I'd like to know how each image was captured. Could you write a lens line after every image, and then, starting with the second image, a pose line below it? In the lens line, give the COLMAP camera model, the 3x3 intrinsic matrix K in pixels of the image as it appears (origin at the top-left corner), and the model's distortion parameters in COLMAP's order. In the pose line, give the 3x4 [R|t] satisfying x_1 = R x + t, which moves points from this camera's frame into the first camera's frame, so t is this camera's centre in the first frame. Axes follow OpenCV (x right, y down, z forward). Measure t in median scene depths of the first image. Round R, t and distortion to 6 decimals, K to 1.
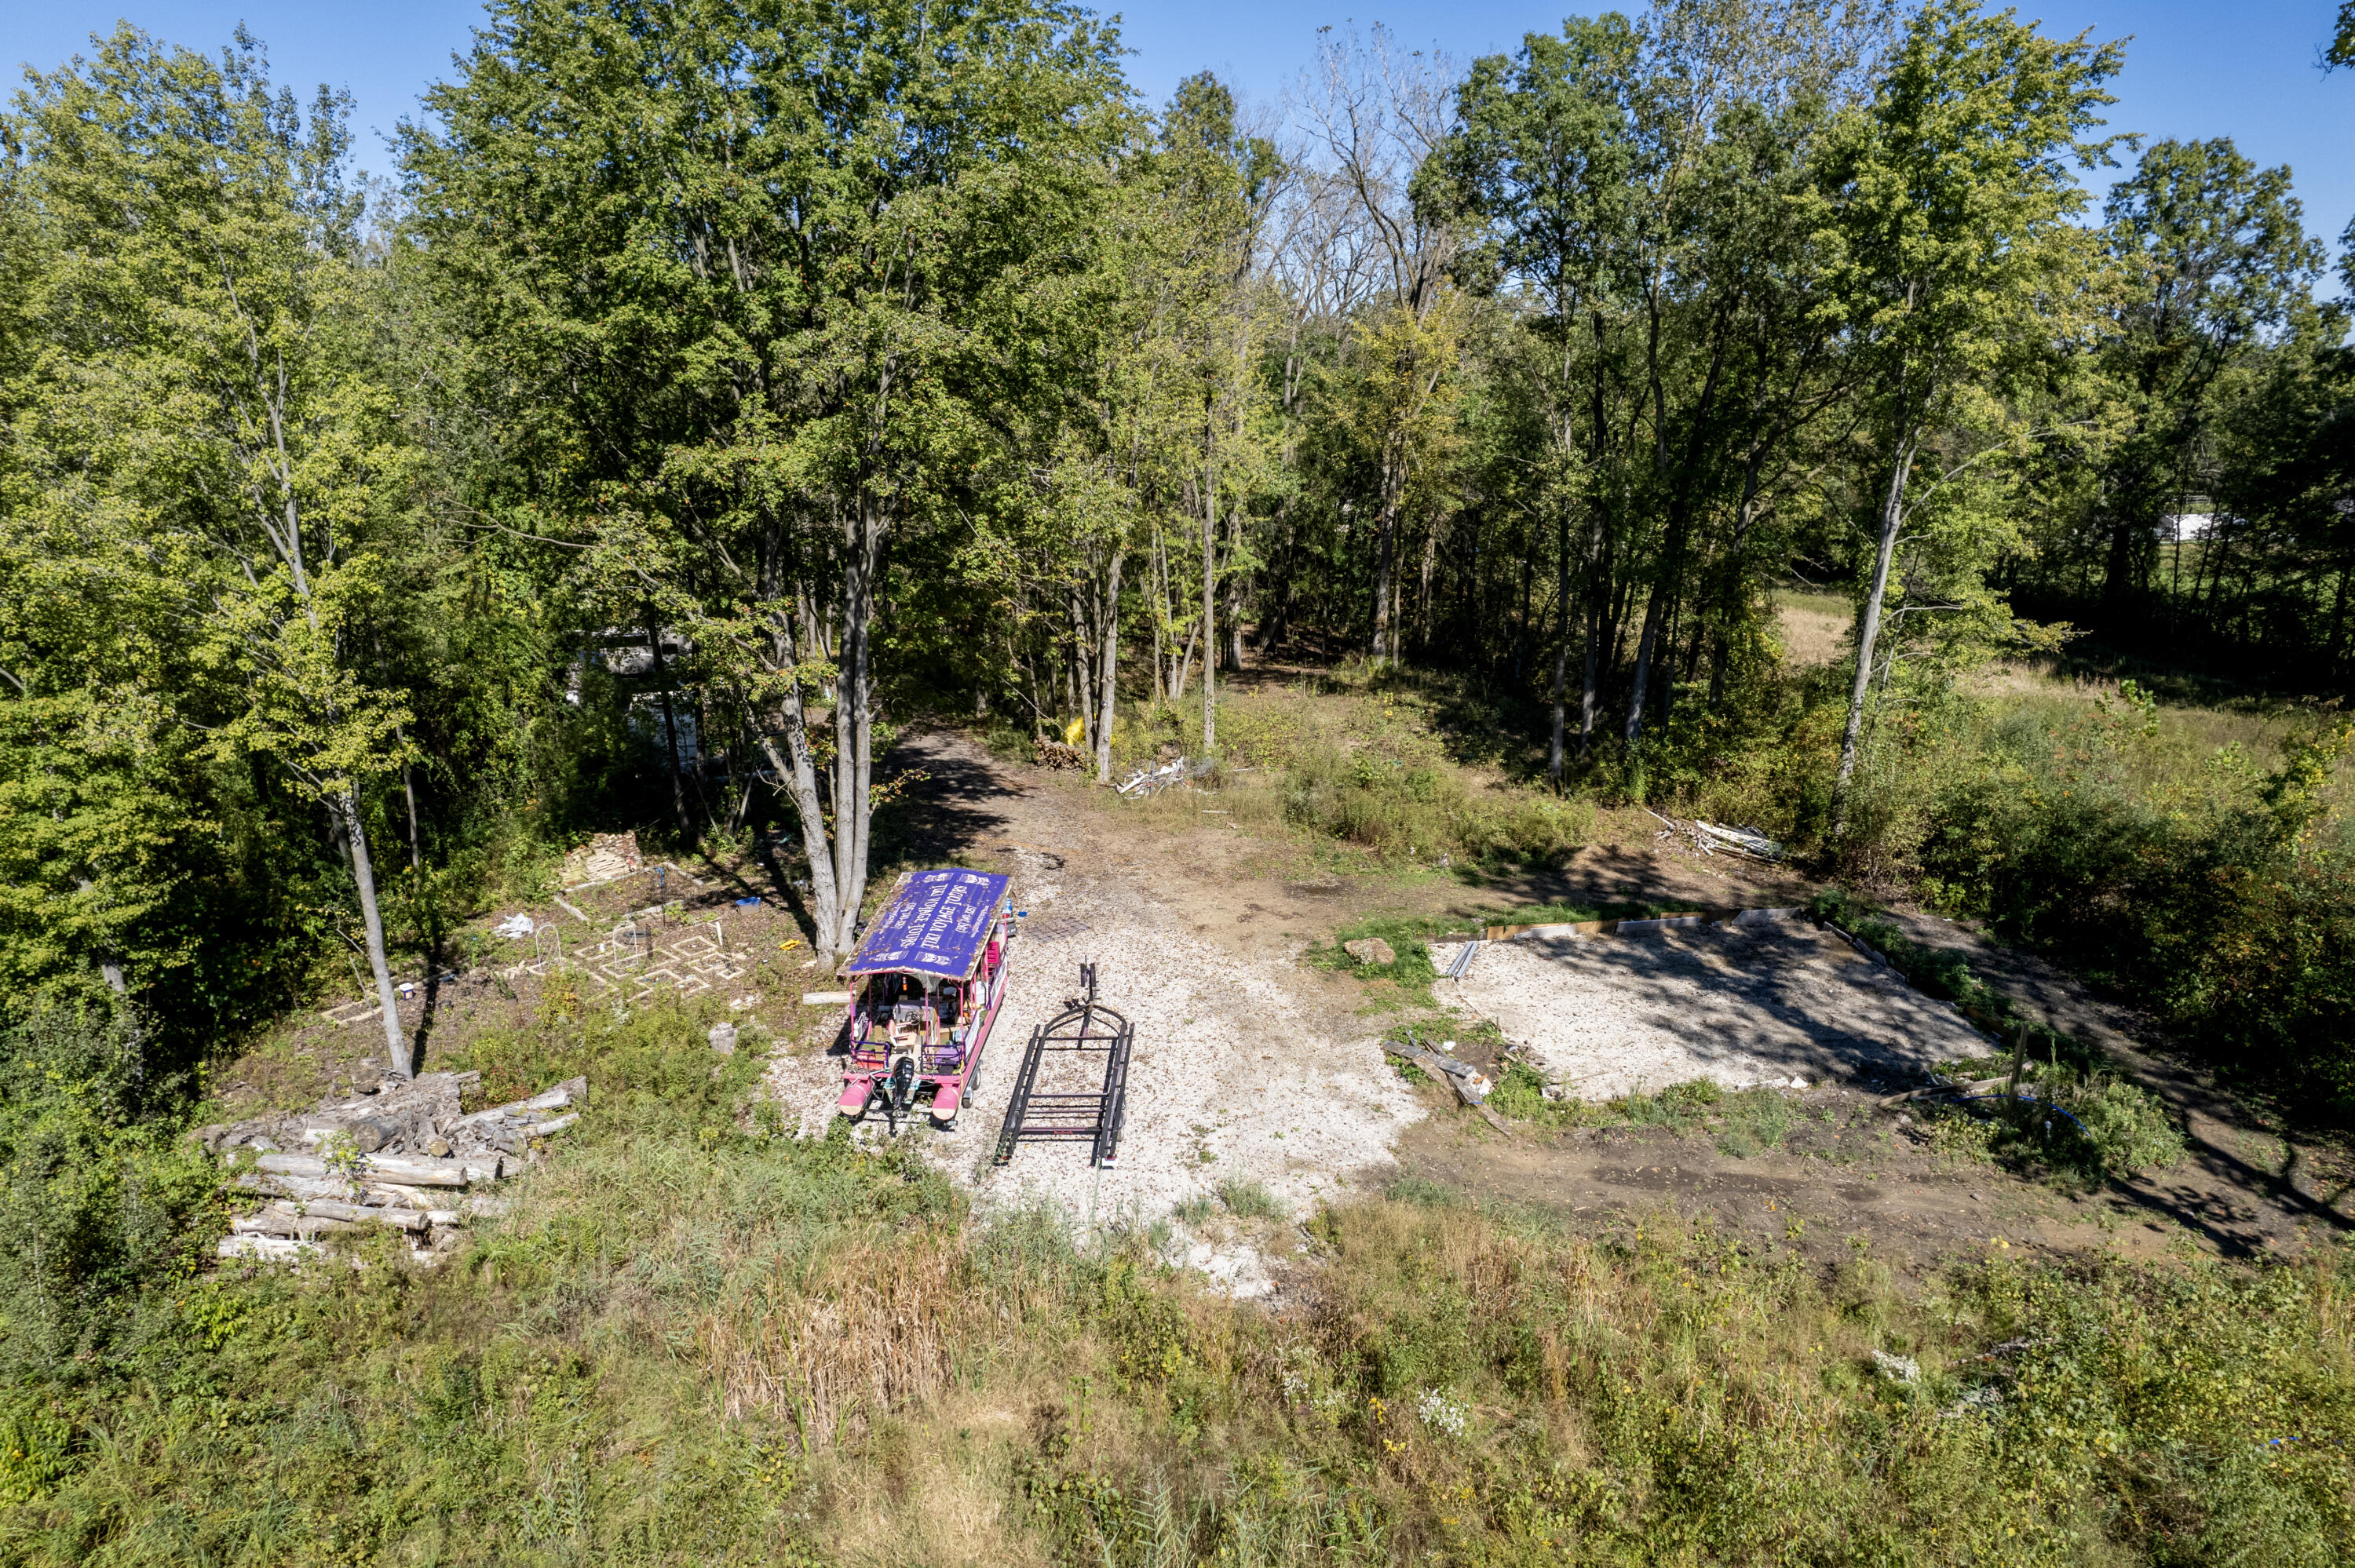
lens RADIAL K [[1509.8, 0, 1176.5], [0, 1509.8, 774.5], [0, 0, 1]] dist [-0.035713, 0.025168]
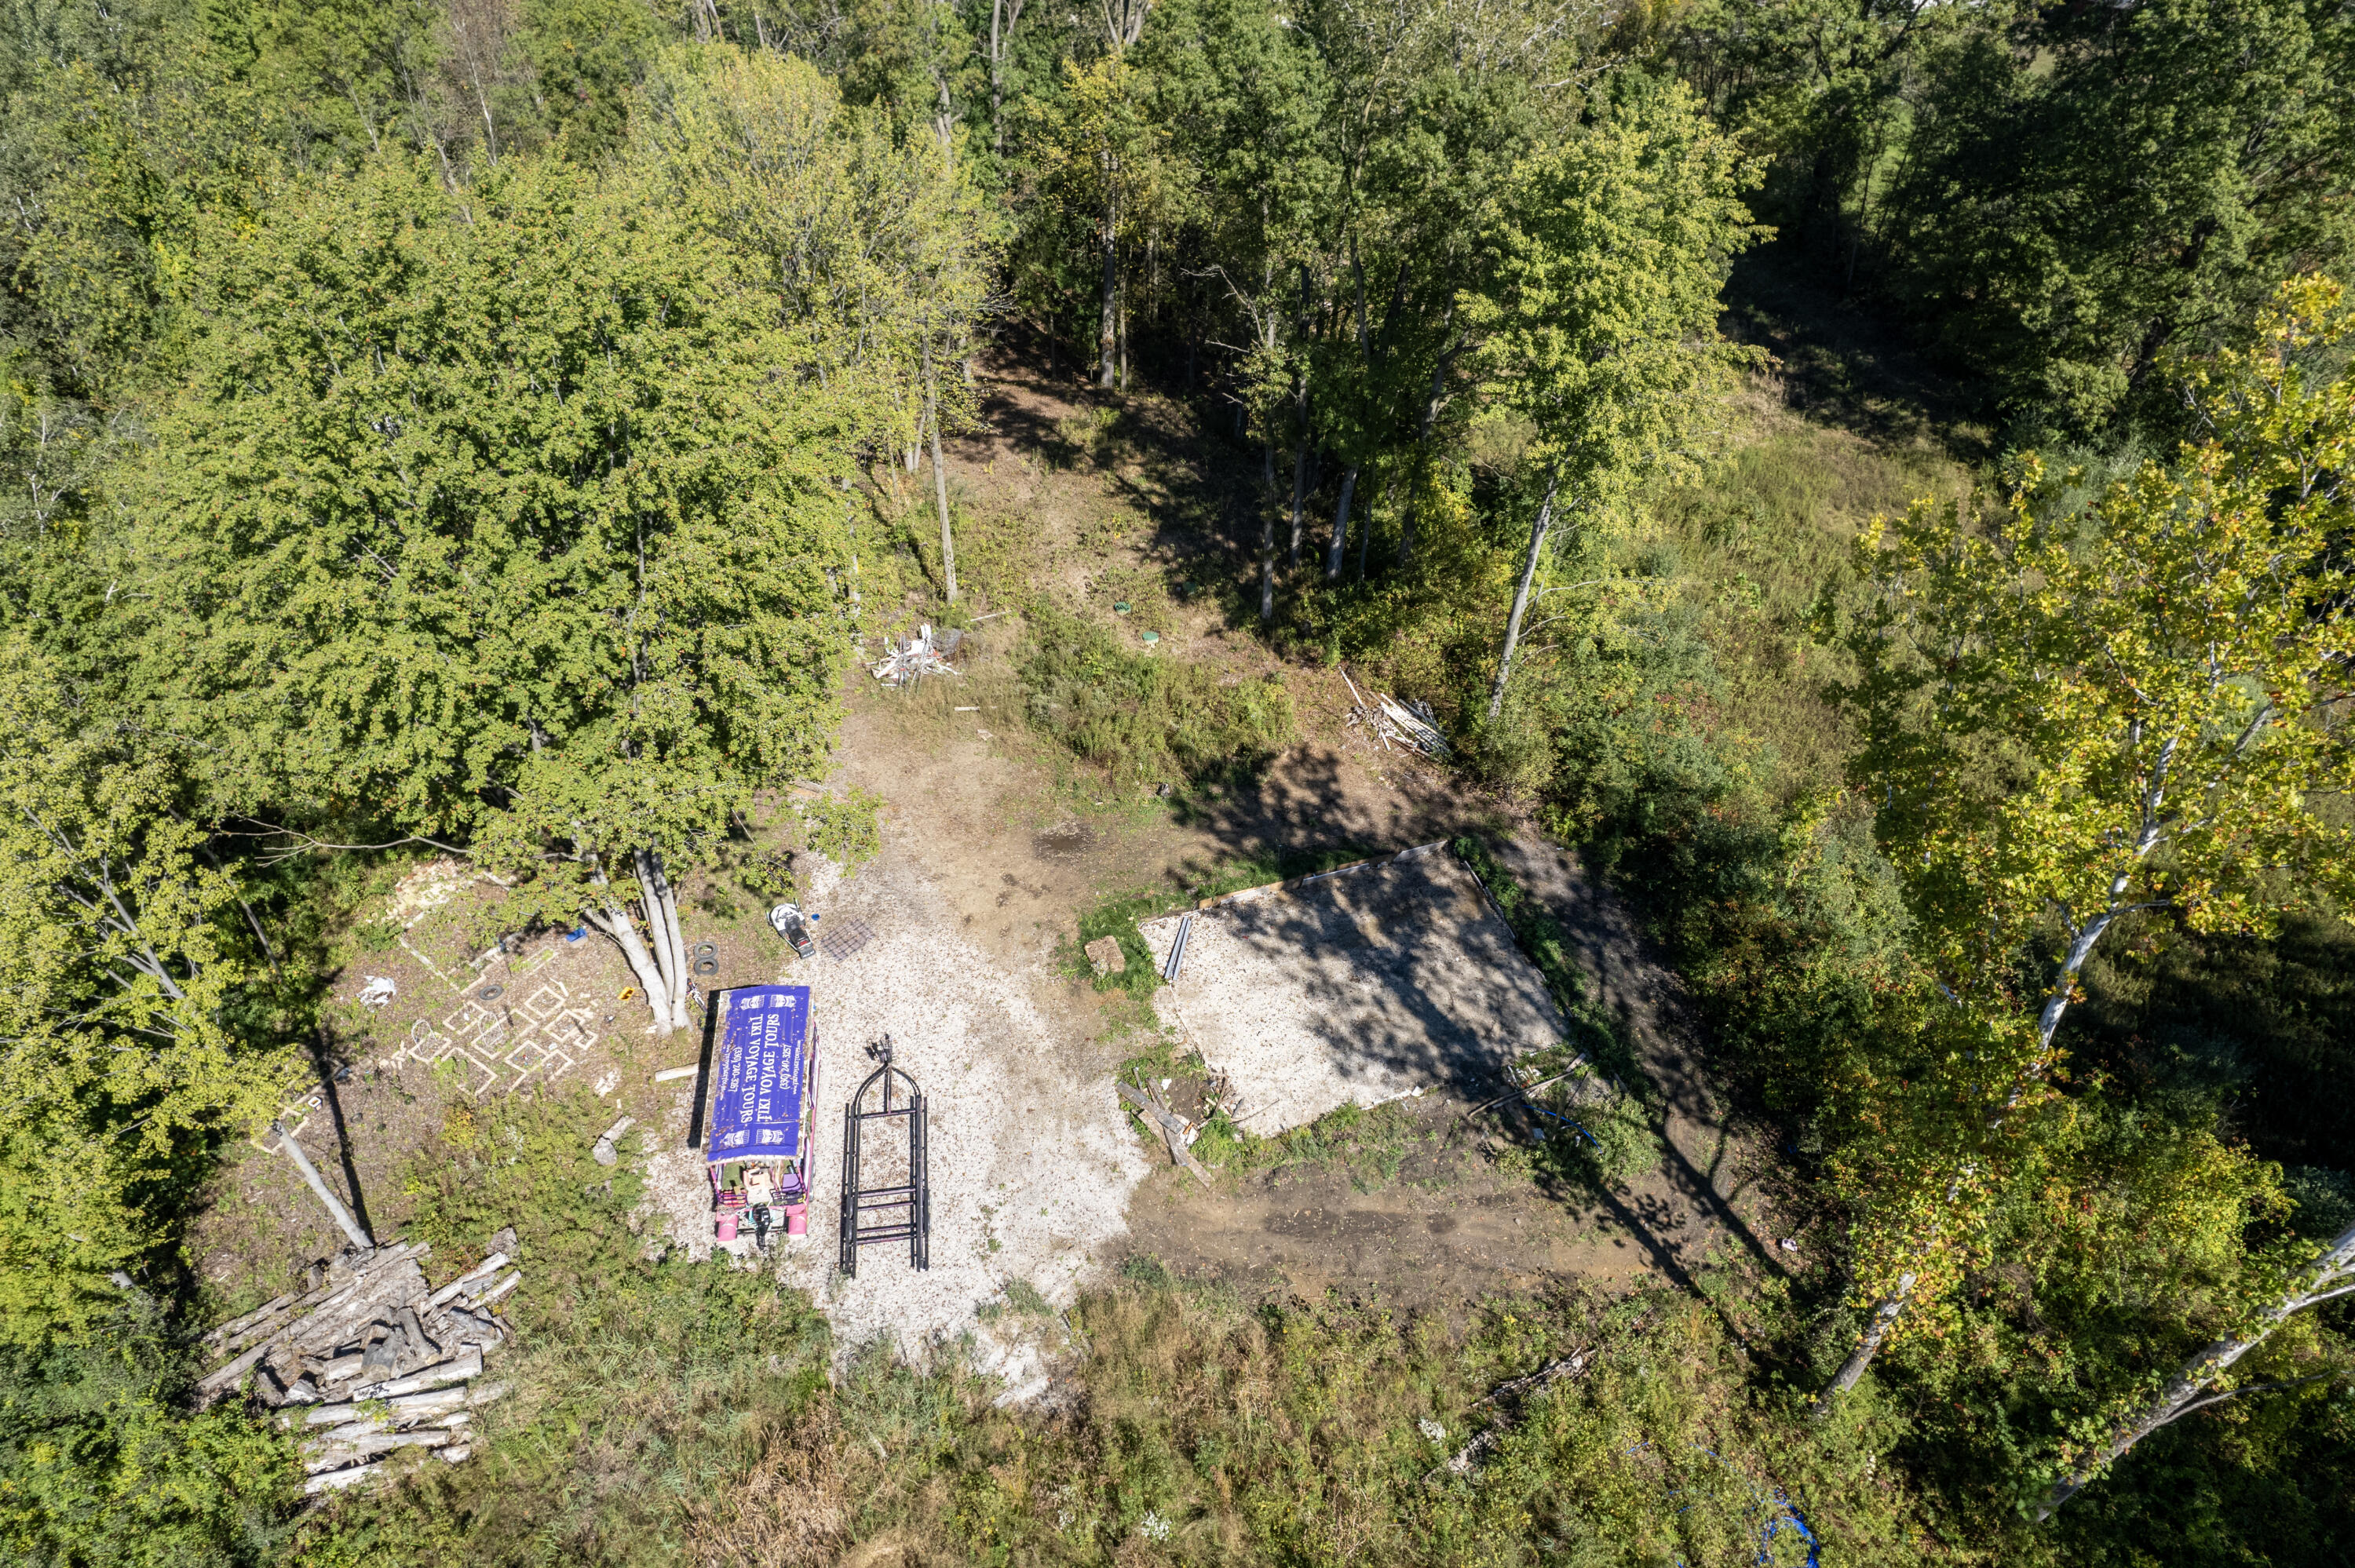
lens RADIAL K [[1509.8, 0, 1171.0], [0, 1509.8, 779.8], [0, 0, 1]] dist [-0.035713, 0.025168]
pose [[0.986398, -0.105267, 0.126244, 0.039900], [0.038923, 0.895773, 0.442805, -0.578805], [-0.159698, -0.431868, 0.887686, -0.063570]]
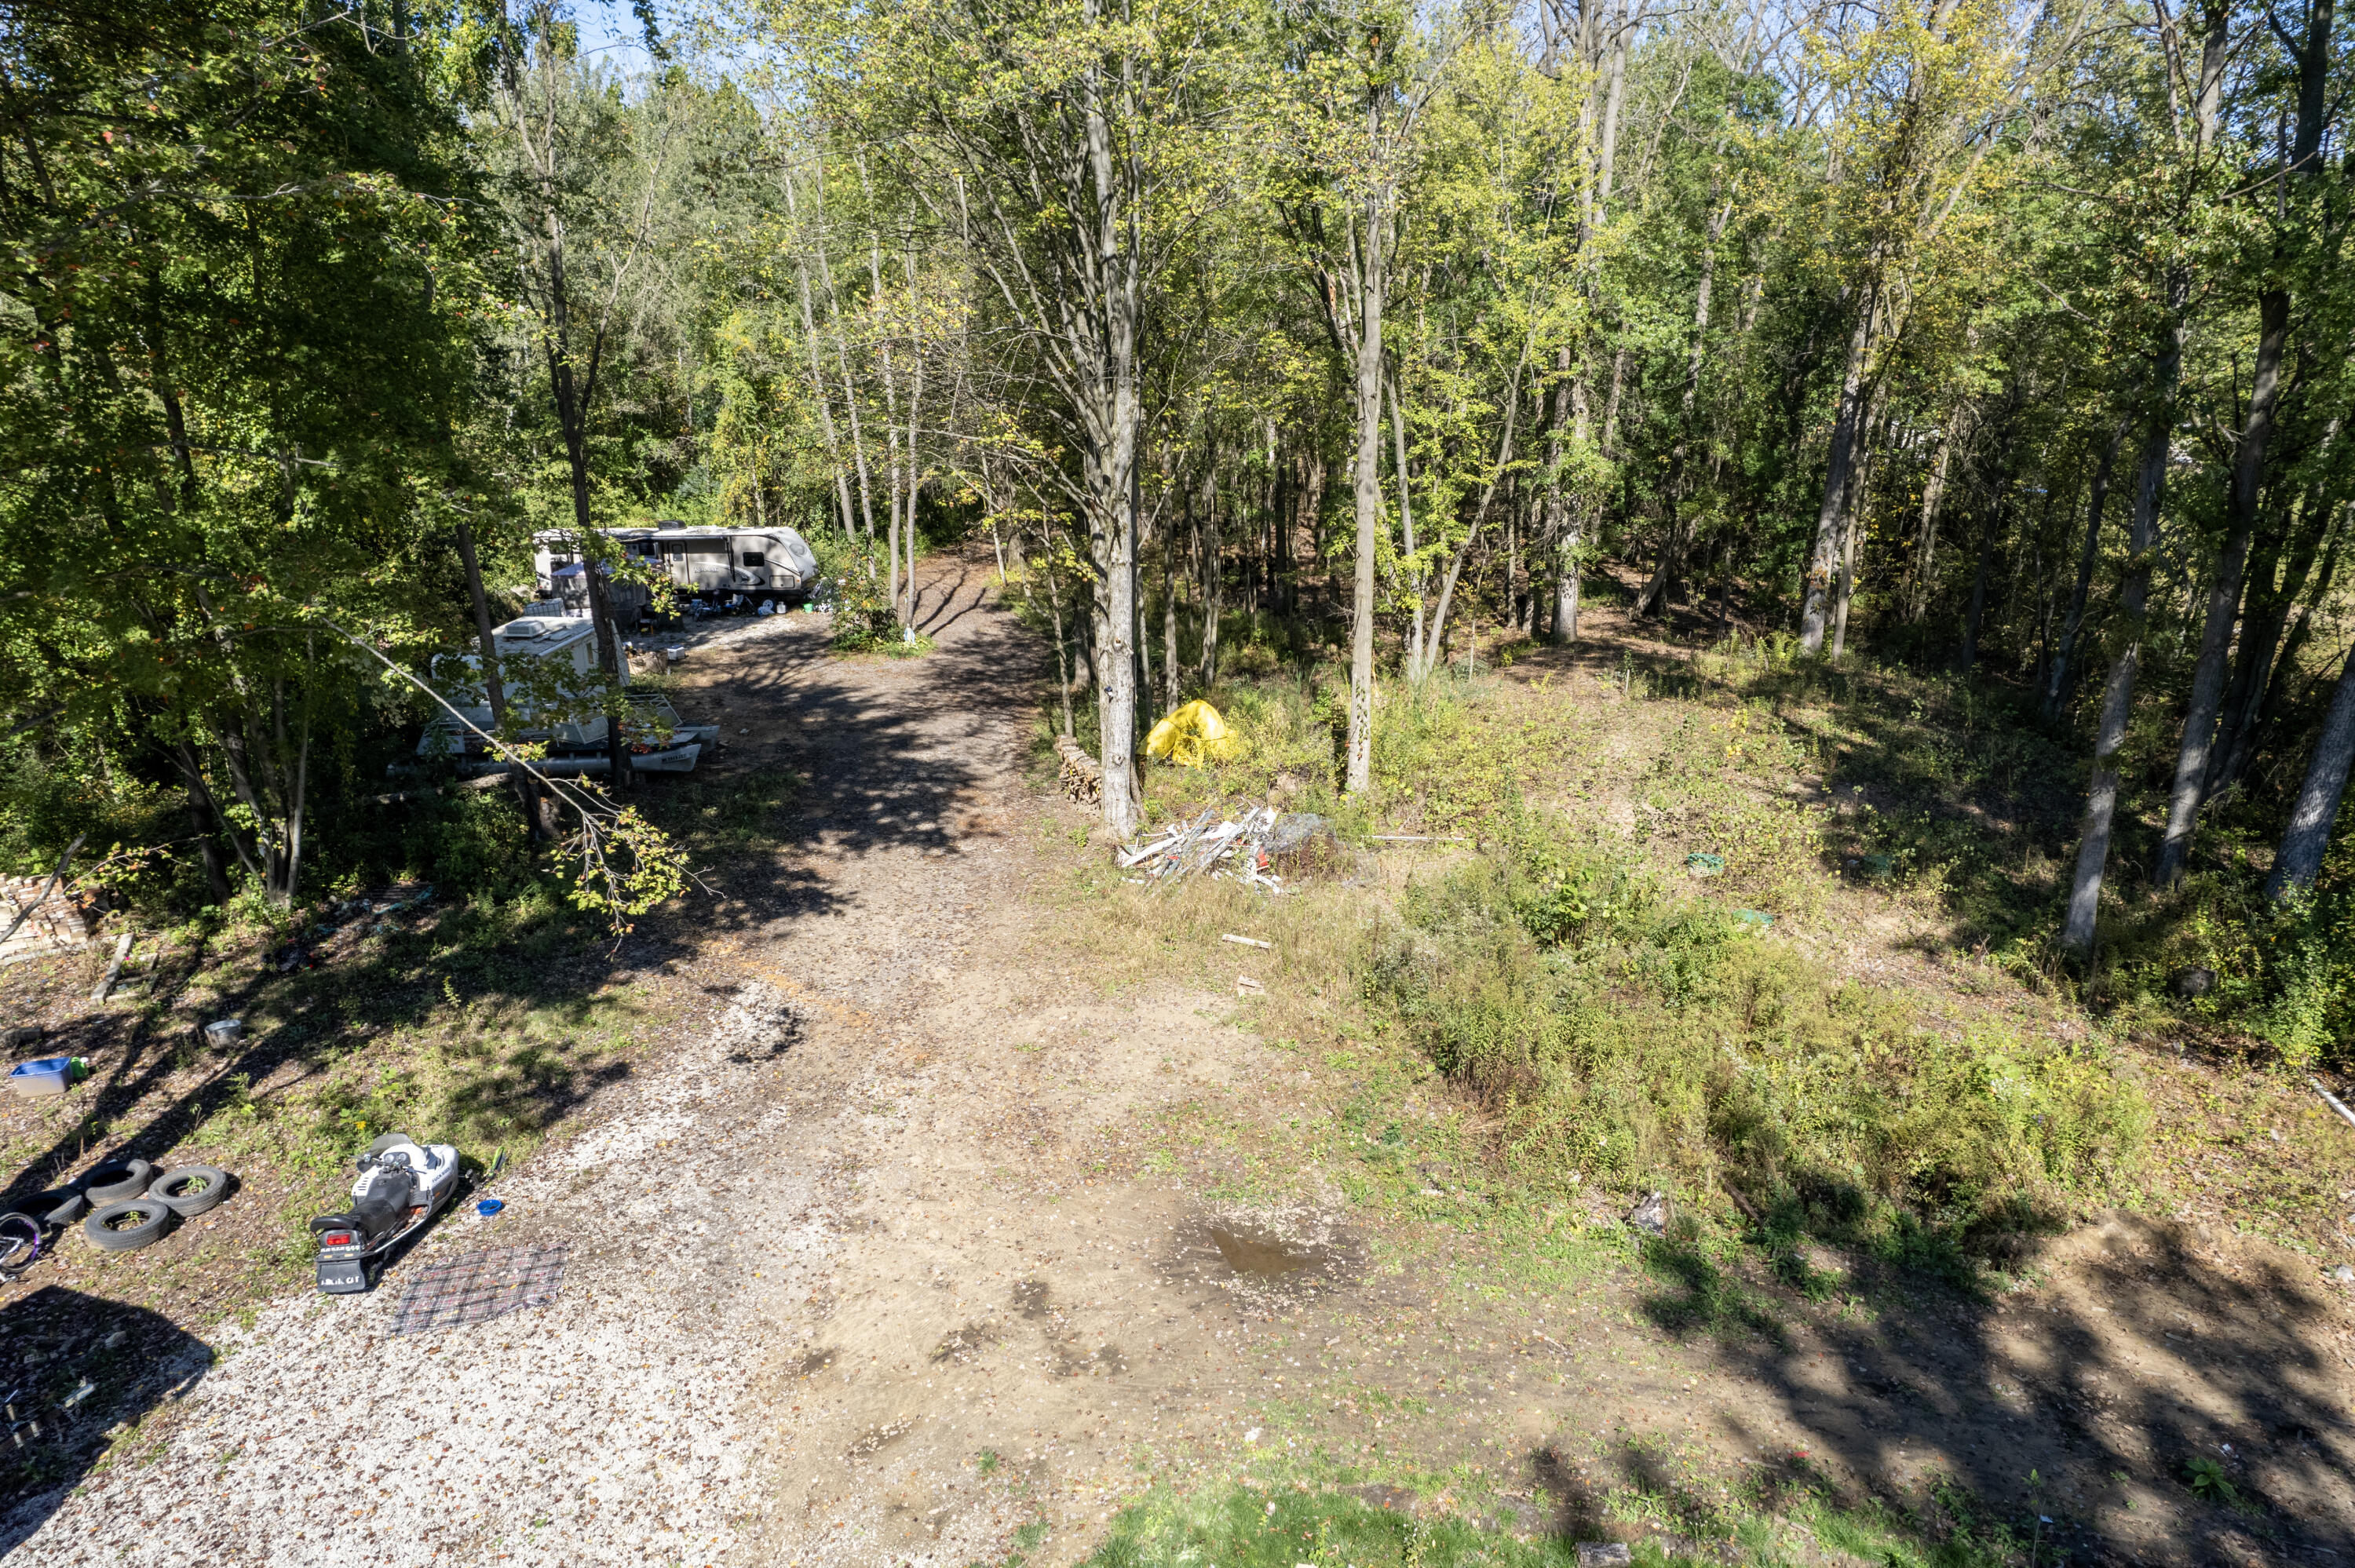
lens RADIAL K [[1509.8, 0, 1197.4], [0, 1509.8, 809.9], [0, 0, 1]] dist [-0.035713, 0.025168]
pose [[0.940080, 0.108572, -0.323205, 0.221246], [-0.089269, 0.993254, 0.074008, -0.069336], [0.329060, -0.040721, 0.943431, 0.757805]]
